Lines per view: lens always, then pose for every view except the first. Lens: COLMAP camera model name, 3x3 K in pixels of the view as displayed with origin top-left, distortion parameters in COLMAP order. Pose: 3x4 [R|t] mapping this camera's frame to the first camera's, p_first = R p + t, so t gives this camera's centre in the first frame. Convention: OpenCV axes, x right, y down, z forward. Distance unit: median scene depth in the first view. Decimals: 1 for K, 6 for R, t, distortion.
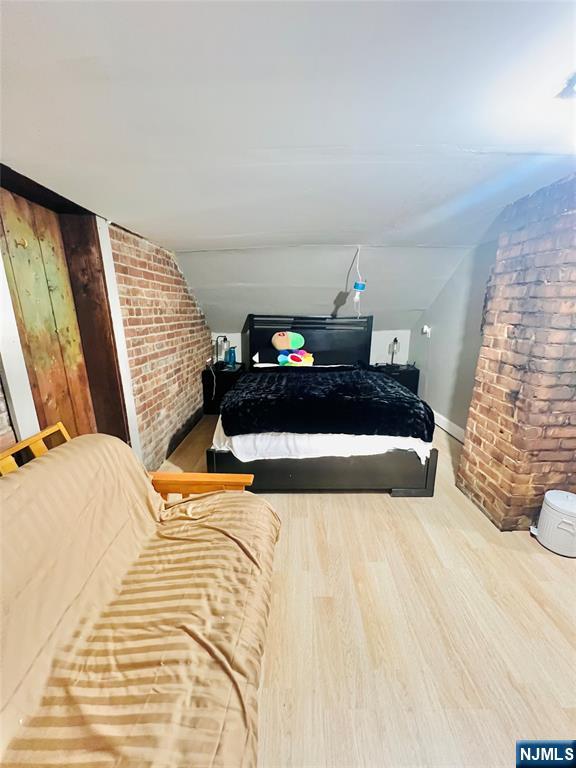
lens RADIAL K [[306.9, 0, 290.7], [0, 306.9, 382.8], [0, 0, 1]] dist [-0.002297, 0.000391]
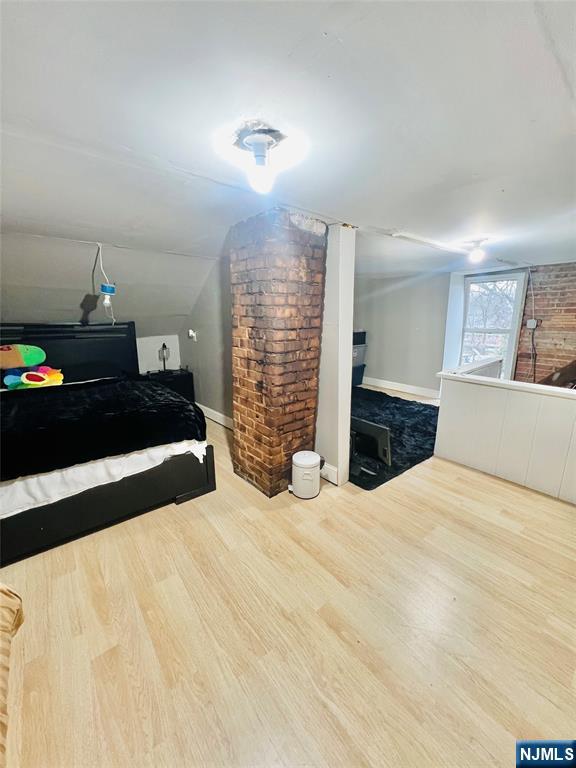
lens RADIAL K [[306.9, 0, 291.9], [0, 306.9, 383.0], [0, 0, 1]] dist [-0.002297, 0.000391]
pose [[0.770341, -0.142433, 0.621520, 0.067673], [0.150745, 0.987782, 0.039528, 0.003233], [-0.619556, 0.063241, 0.782400, -0.027177]]
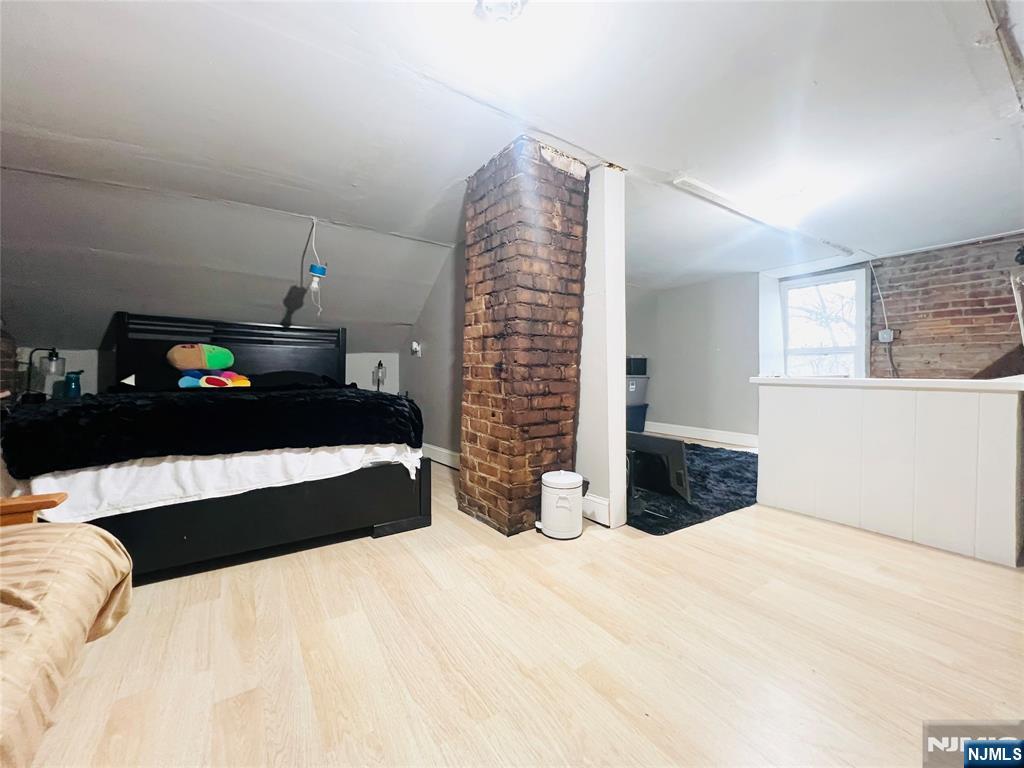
lens RADIAL K [[409.2, 0, 511.5], [0, 409.2, 382.1], [0, 0, 1]] dist [-0.002297, 0.000391]
pose [[0.824598, -0.006899, 0.565677, 0.082119], [0.128356, 0.976130, -0.175202, 0.277991], [-0.550965, 0.217080, 0.805800, 0.028732]]
